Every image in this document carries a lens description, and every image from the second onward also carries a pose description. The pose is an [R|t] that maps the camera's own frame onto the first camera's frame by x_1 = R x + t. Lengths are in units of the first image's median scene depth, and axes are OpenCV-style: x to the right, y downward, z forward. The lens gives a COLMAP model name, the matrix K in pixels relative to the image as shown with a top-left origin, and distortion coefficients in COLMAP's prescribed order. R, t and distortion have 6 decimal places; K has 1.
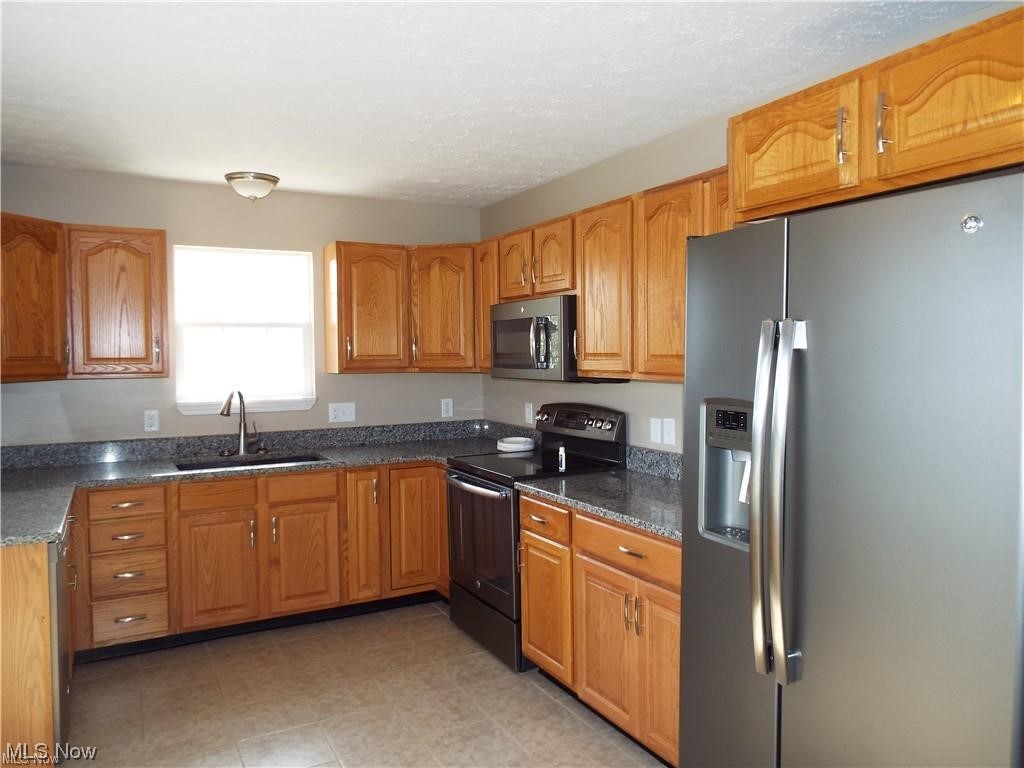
lens RADIAL K [[731.3, 0, 511.9], [0, 731.3, 383.1], [0, 0, 1]] dist [-0.006364, 0.003714]
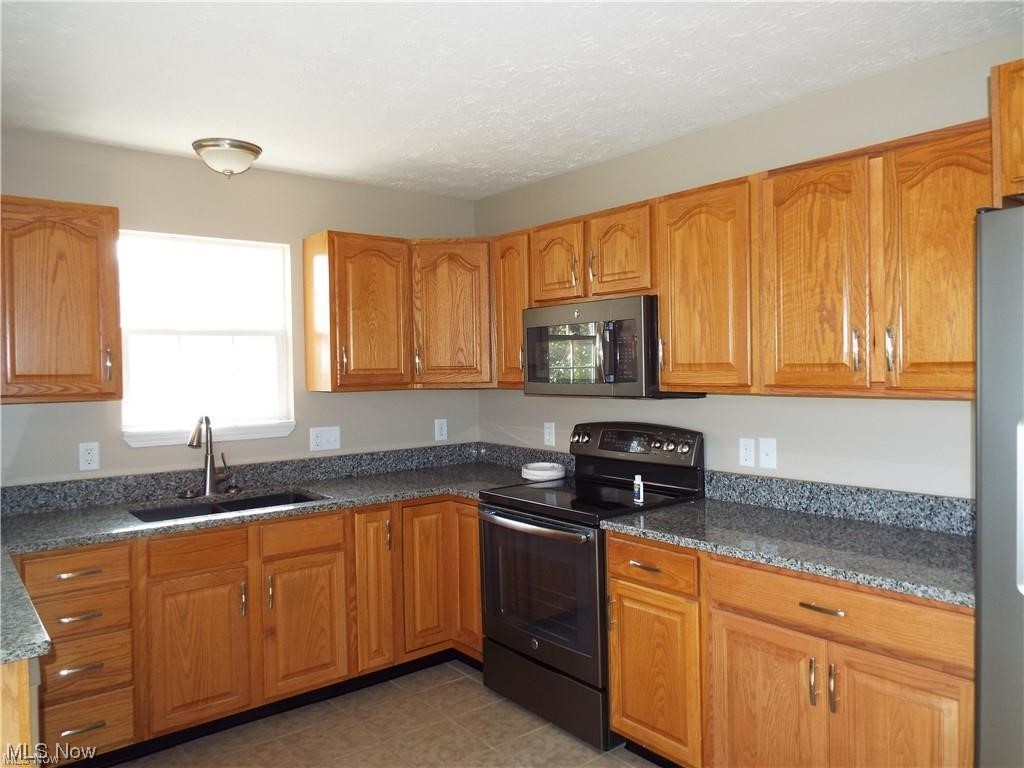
lens RADIAL K [[731.3, 0, 512.0], [0, 731.3, 382.7], [0, 0, 1]] dist [-0.006364, 0.003714]
pose [[0.983650, -0.011504, 0.179725, -0.211761], [0.015369, 0.999679, -0.020124, -0.004054], [-0.179435, 0.022557, 0.983511, 0.180340]]
